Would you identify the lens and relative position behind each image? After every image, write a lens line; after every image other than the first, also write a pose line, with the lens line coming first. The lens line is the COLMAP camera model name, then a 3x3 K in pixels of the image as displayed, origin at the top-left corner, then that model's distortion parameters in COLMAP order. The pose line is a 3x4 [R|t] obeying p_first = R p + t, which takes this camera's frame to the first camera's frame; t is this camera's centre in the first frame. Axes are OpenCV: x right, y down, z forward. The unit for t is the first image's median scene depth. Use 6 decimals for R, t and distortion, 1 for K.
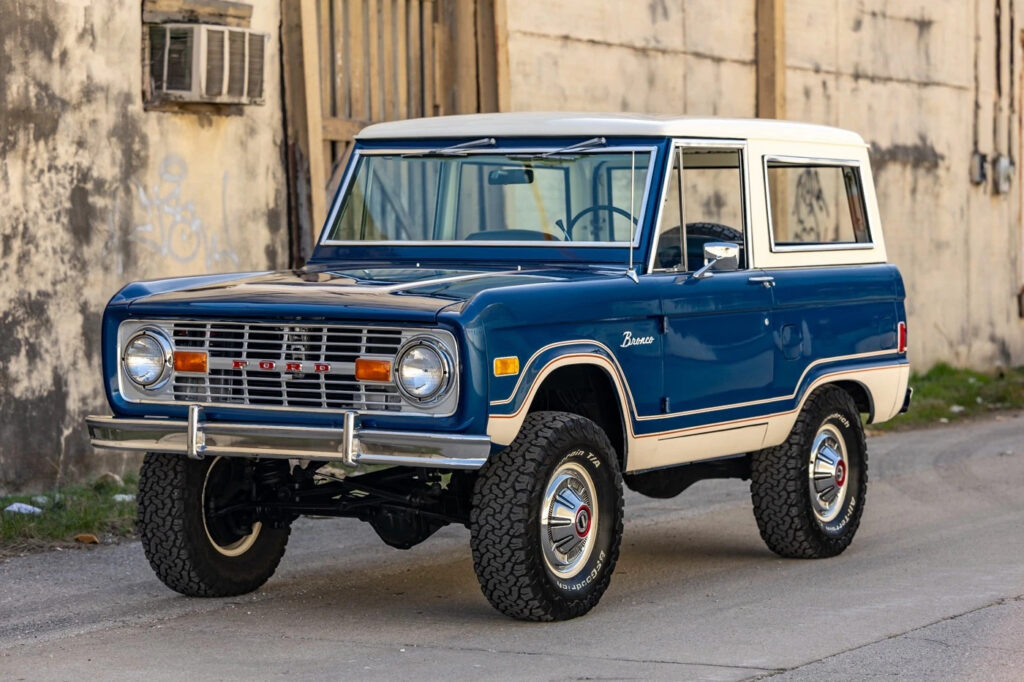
lens RADIAL K [[2988.2, 0, 512.0], [0, 2988.2, 341.0], [0, 0, 1]] dist [0.003935, -0.522557]
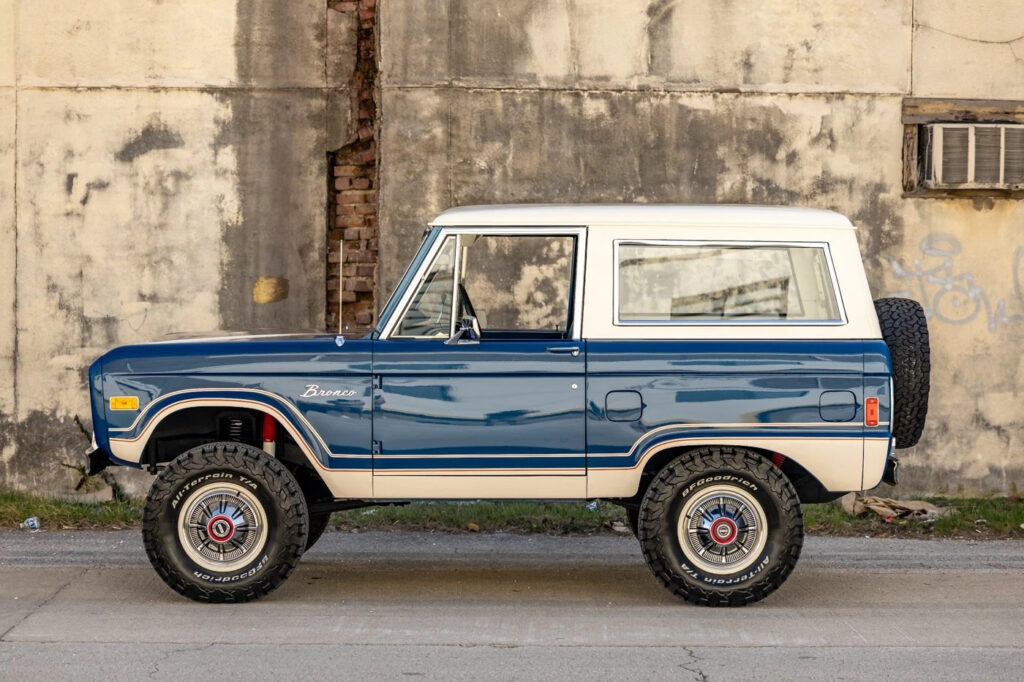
lens RADIAL K [[2385.9, 0, 512.0], [0, 2385.9, 341.0], [0, 0, 1]] dist [-0.020207, -0.386275]
pose [[0.498969, 0.031913, -0.866032, 0.644241], [-0.040781, 0.999079, 0.013320, -0.026023], [0.865660, 0.028671, 0.499812, 0.390529]]
